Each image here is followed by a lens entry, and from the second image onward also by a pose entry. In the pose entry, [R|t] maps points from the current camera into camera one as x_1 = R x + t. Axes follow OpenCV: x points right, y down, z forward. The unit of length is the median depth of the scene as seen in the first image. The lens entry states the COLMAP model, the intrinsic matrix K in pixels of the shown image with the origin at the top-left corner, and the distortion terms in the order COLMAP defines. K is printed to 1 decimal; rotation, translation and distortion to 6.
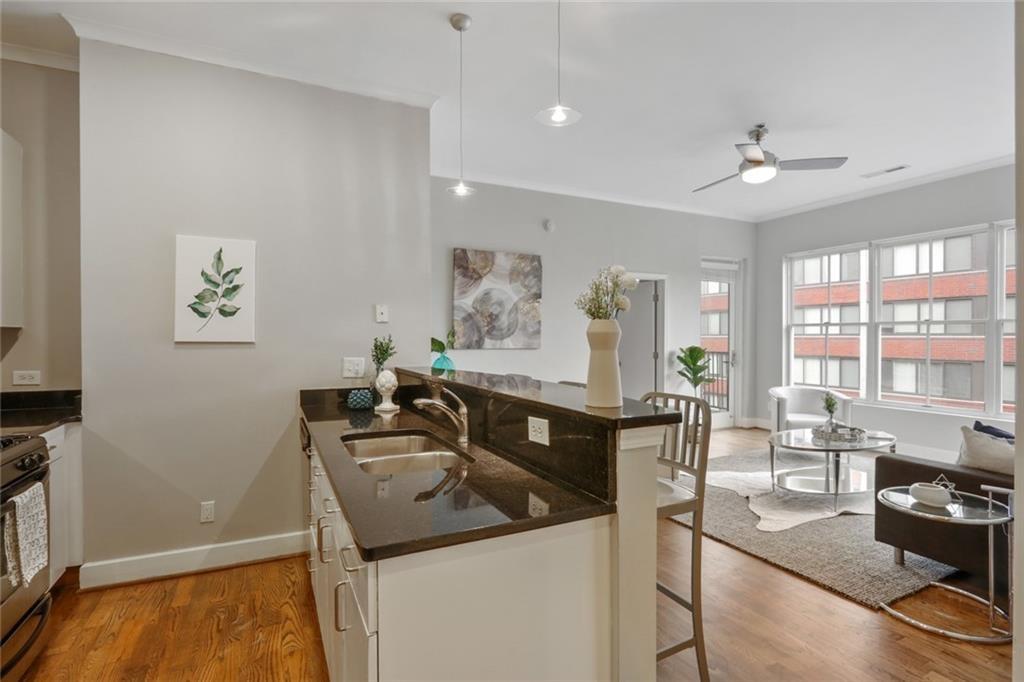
lens RADIAL K [[493.2, 0, 505.4], [0, 493.2, 341.5], [0, 0, 1]] dist [-0.015351, 0.006605]
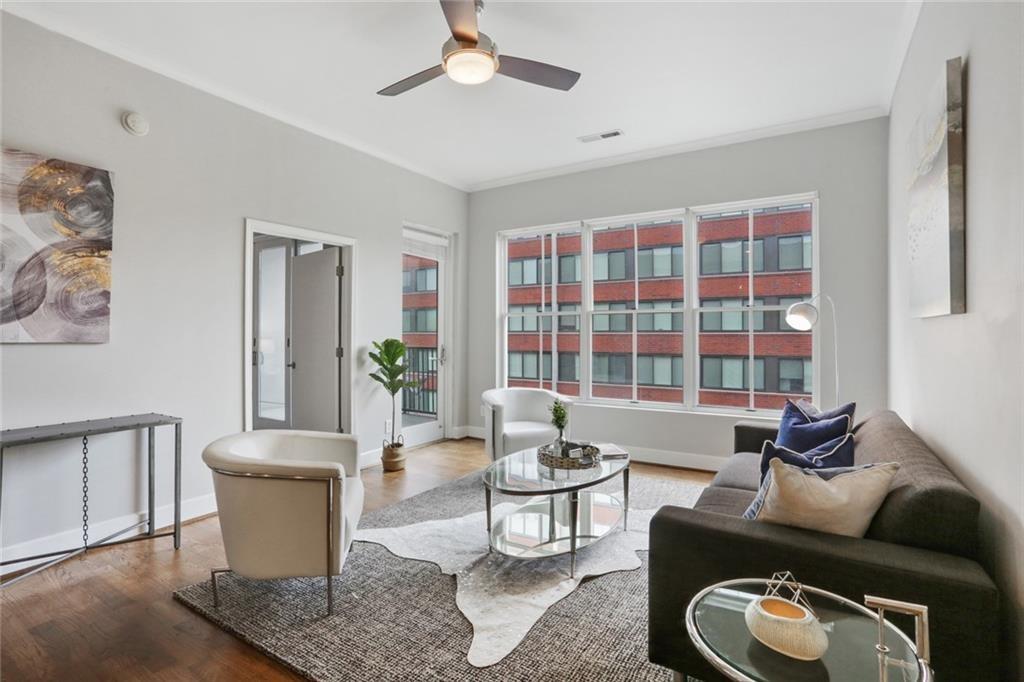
lens RADIAL K [[498.7, 0, 511.9], [0, 498.7, 328.6], [0, 0, 1]] dist [-0.001419, 0.000108]
pose [[0.848679, 0.008249, 0.528844, 0.176474], [0.003189, 0.999780, -0.020712, 0.012555], [-0.528898, 0.019265, 0.848467, 0.339146]]
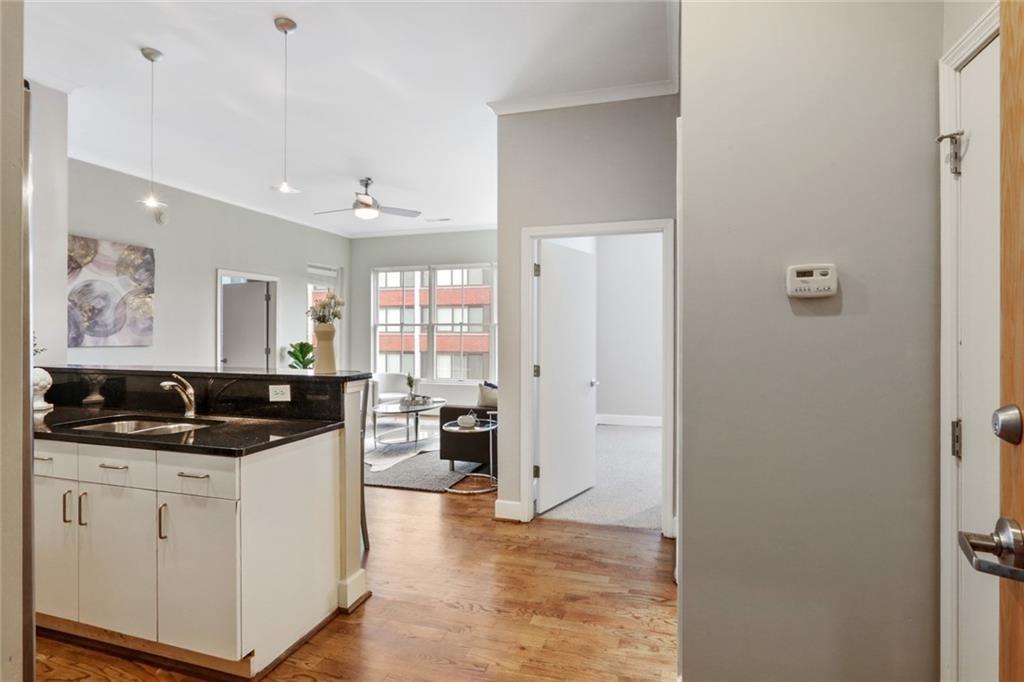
lens RADIAL K [[526.7, 0, 502.0], [0, 526.7, 331.0], [0, 0, 1]] dist [-0.003384, 0.000698]
pose [[0.698473, 0.005382, 0.715616, -0.205917], [0.005896, 0.999894, -0.013275, 0.003401], [-0.715612, 0.013492, 0.698368, -0.216765]]
